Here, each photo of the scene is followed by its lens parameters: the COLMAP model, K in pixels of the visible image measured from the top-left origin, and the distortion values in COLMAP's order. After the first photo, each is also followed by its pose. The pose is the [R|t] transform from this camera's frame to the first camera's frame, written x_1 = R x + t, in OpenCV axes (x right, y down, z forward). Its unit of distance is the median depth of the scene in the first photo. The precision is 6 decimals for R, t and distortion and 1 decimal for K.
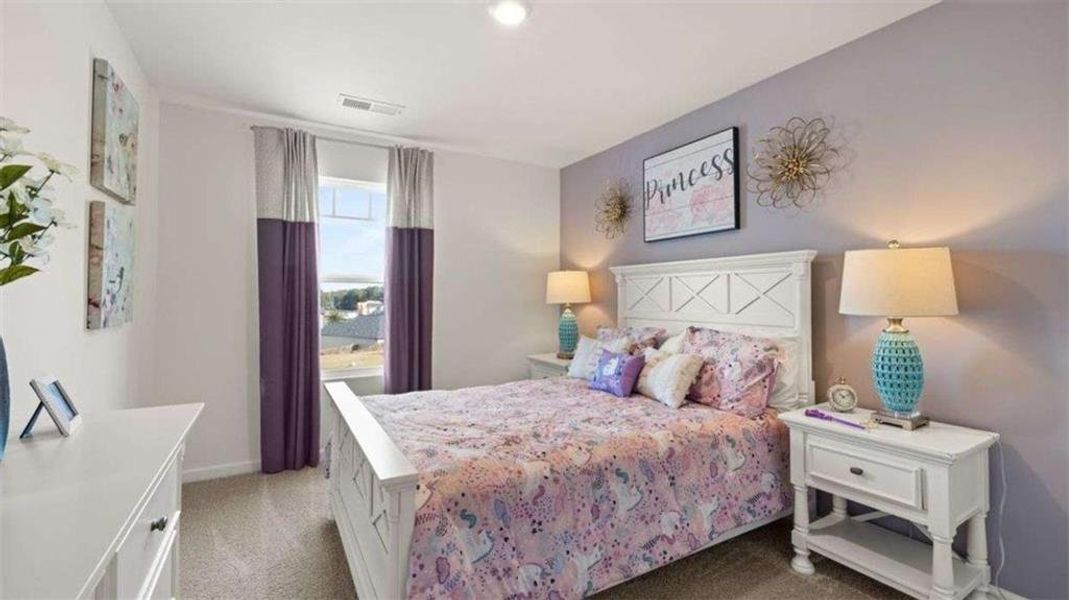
lens RADIAL K [[450.3, 0, 534.5], [0, 450.3, 300.0], [0, 0, 1]] dist [-0.001789, -0.000109]
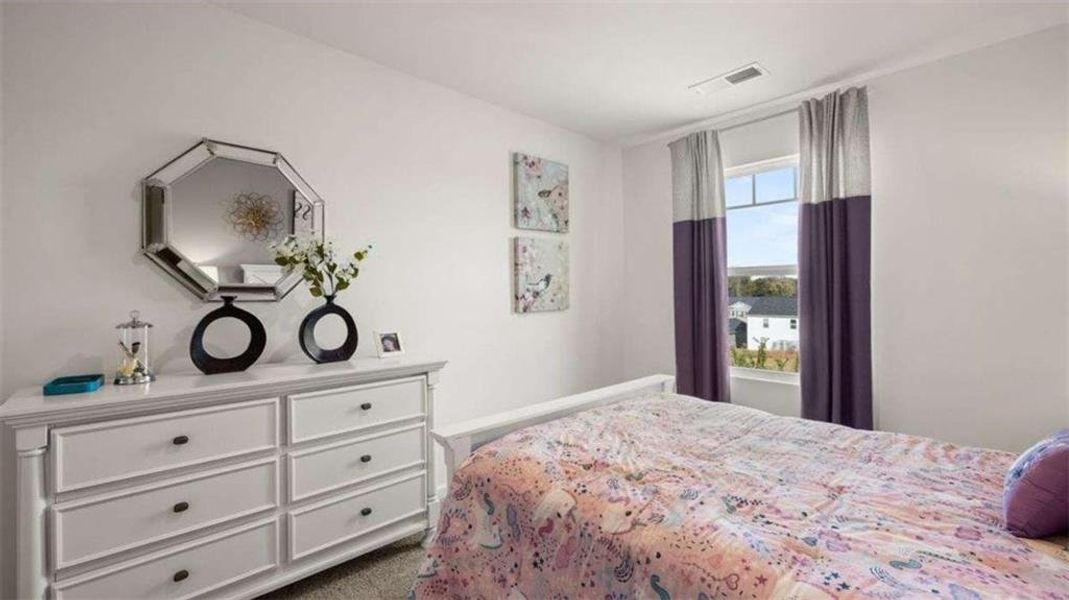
lens RADIAL K [[450.3, 0, 534.5], [0, 450.3, 300.0], [0, 0, 1]] dist [-0.001789, -0.000109]
pose [[0.237256, 0.012526, -0.971366, 0.560634], [0.000845, 0.999914, 0.013101, -0.003722], [0.971447, -0.003930, 0.237225, 0.536254]]
